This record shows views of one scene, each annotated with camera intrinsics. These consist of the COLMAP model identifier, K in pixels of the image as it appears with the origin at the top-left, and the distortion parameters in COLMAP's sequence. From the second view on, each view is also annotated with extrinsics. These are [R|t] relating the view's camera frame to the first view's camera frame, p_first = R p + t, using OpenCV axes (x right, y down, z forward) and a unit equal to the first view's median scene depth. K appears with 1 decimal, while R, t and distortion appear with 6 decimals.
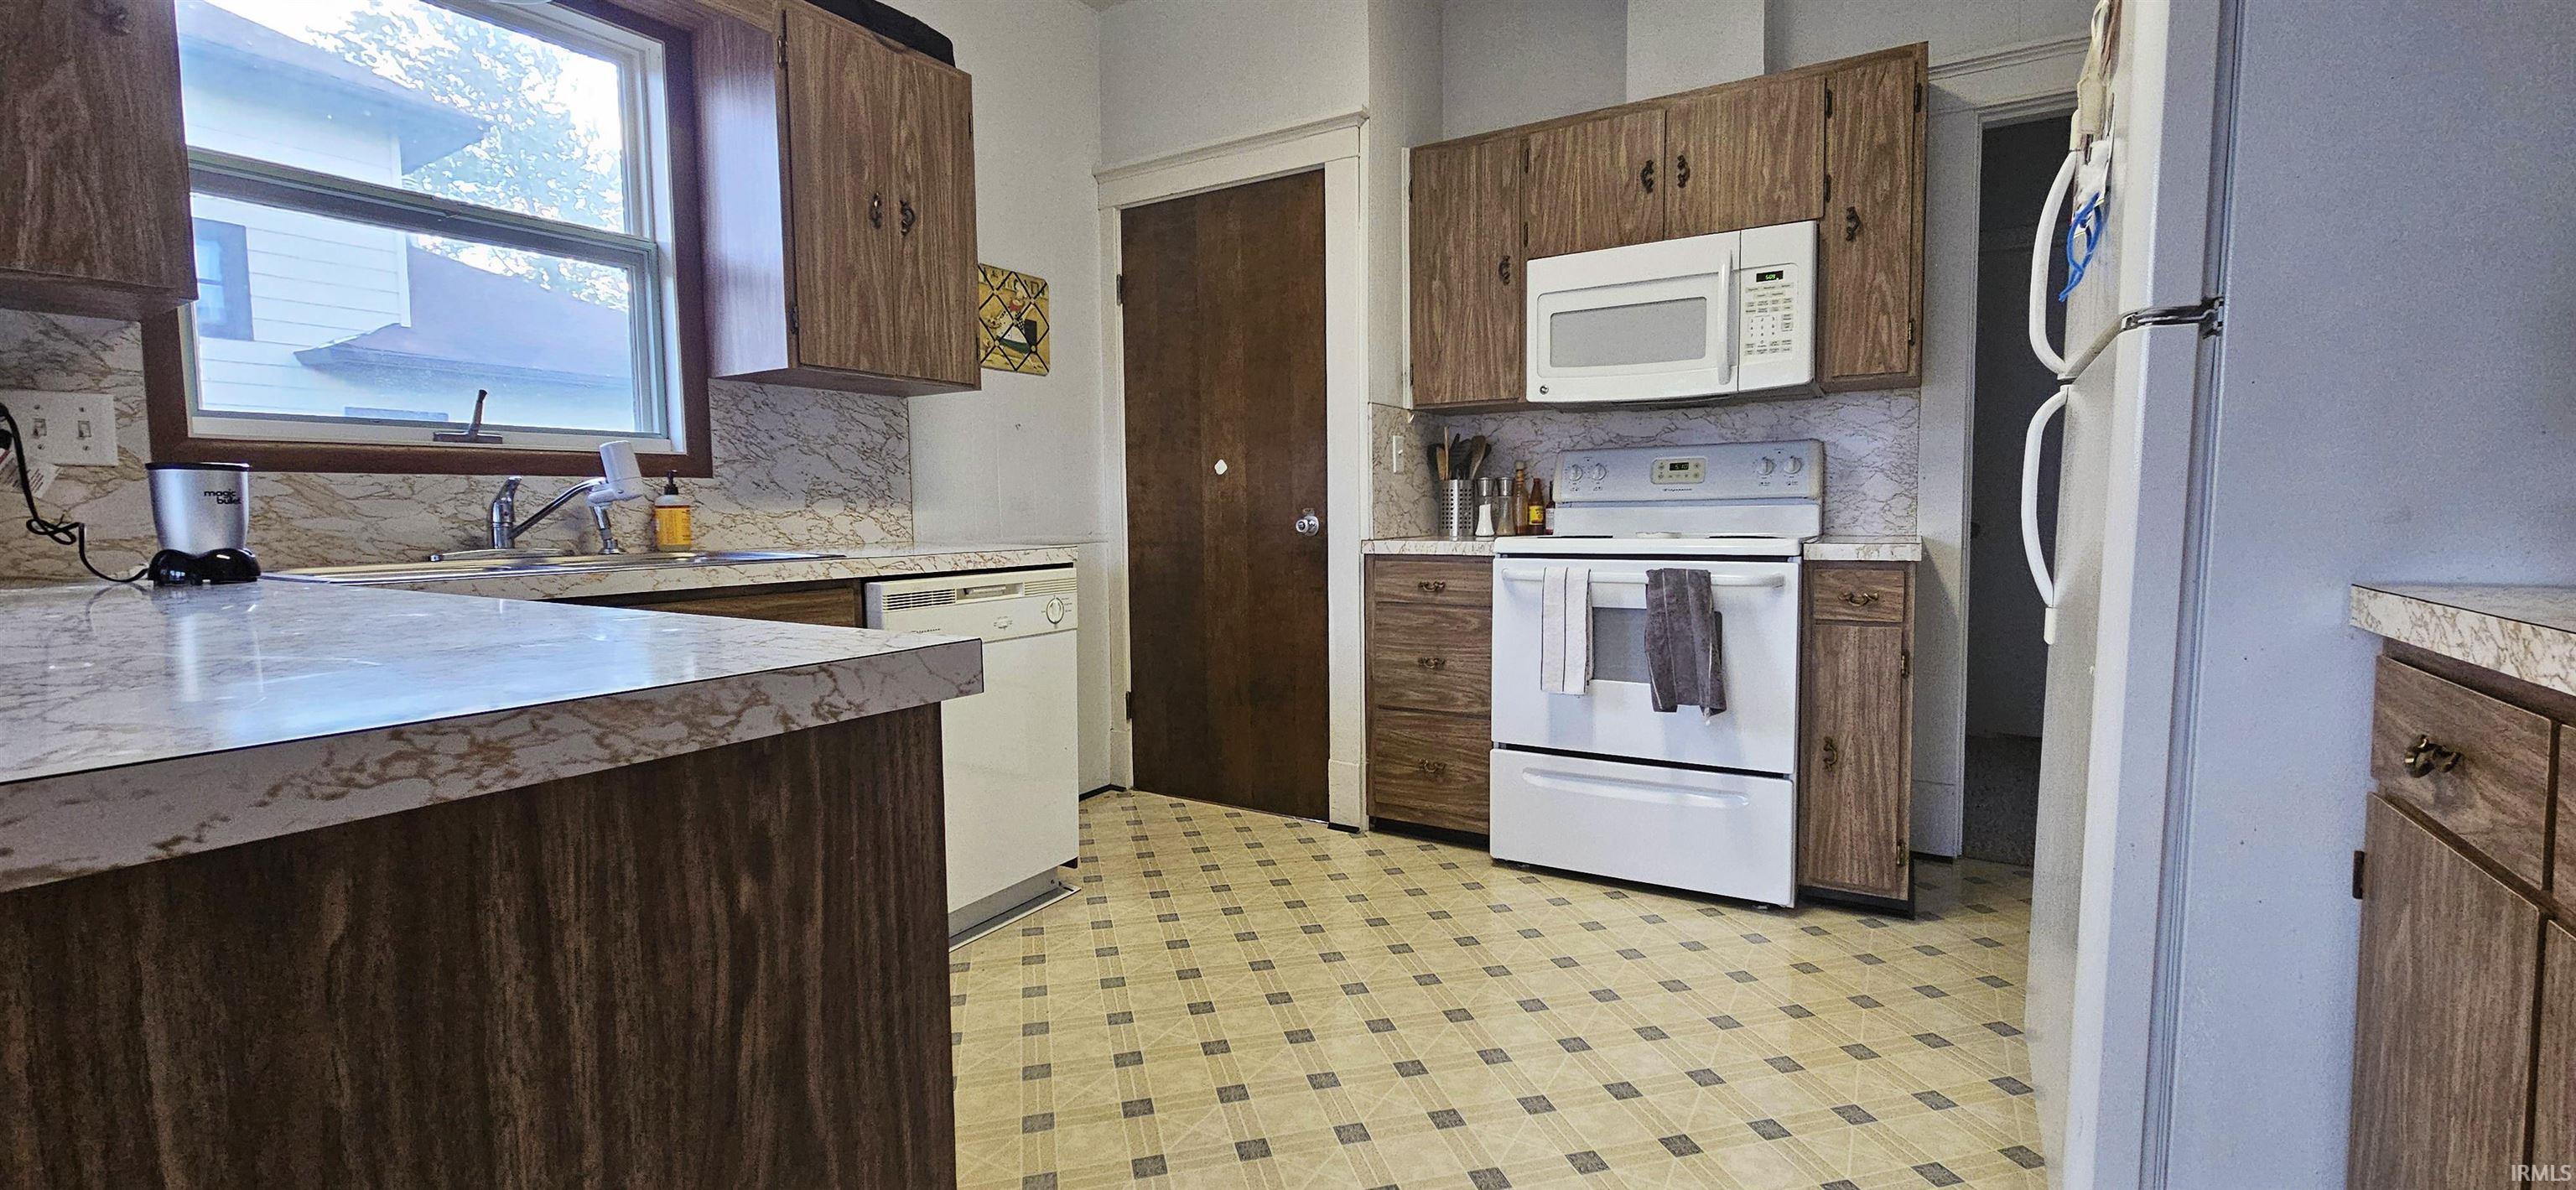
lens RADIAL K [[1028.4, 0, 1268.8], [0, 1028.4, 590.0], [0, 0, 1]] dist [0.002624, -0.002146]
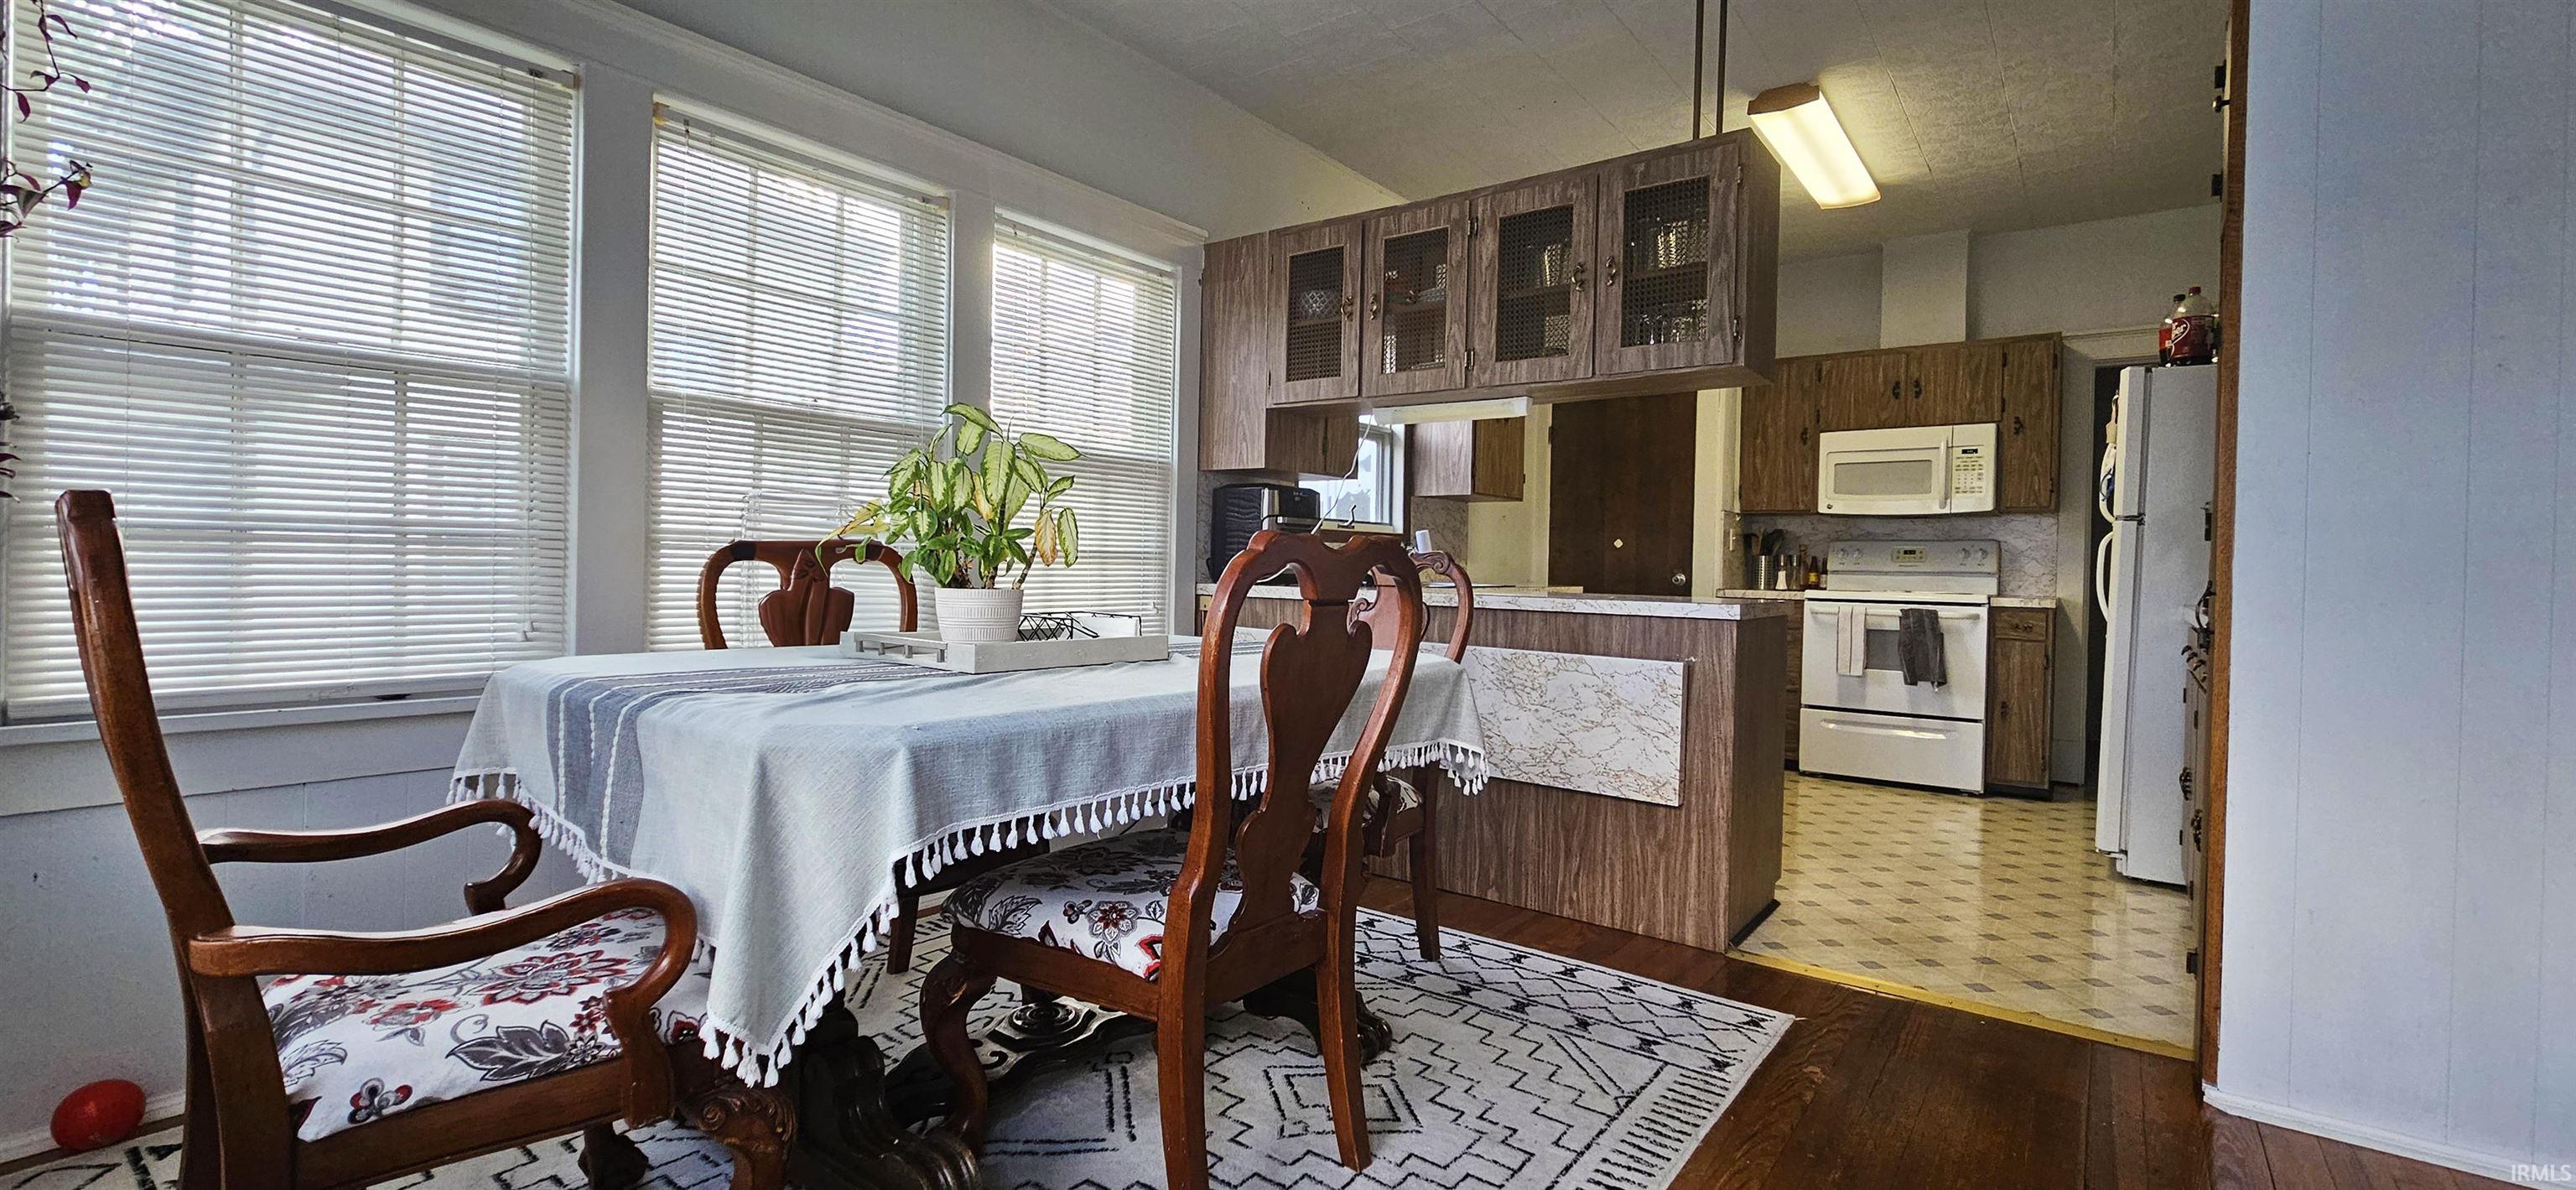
lens RADIAL K [[1028.4, 0, 1297.2], [0, 1028.4, 588.7], [0, 0, 1]] dist [0.002624, -0.002146]
pose [[0.994791, 0.034330, -0.095978, -0.512953], [-0.039568, 0.997799, -0.053216, 0.081441], [0.093940, 0.056736, 0.993960, -0.906372]]
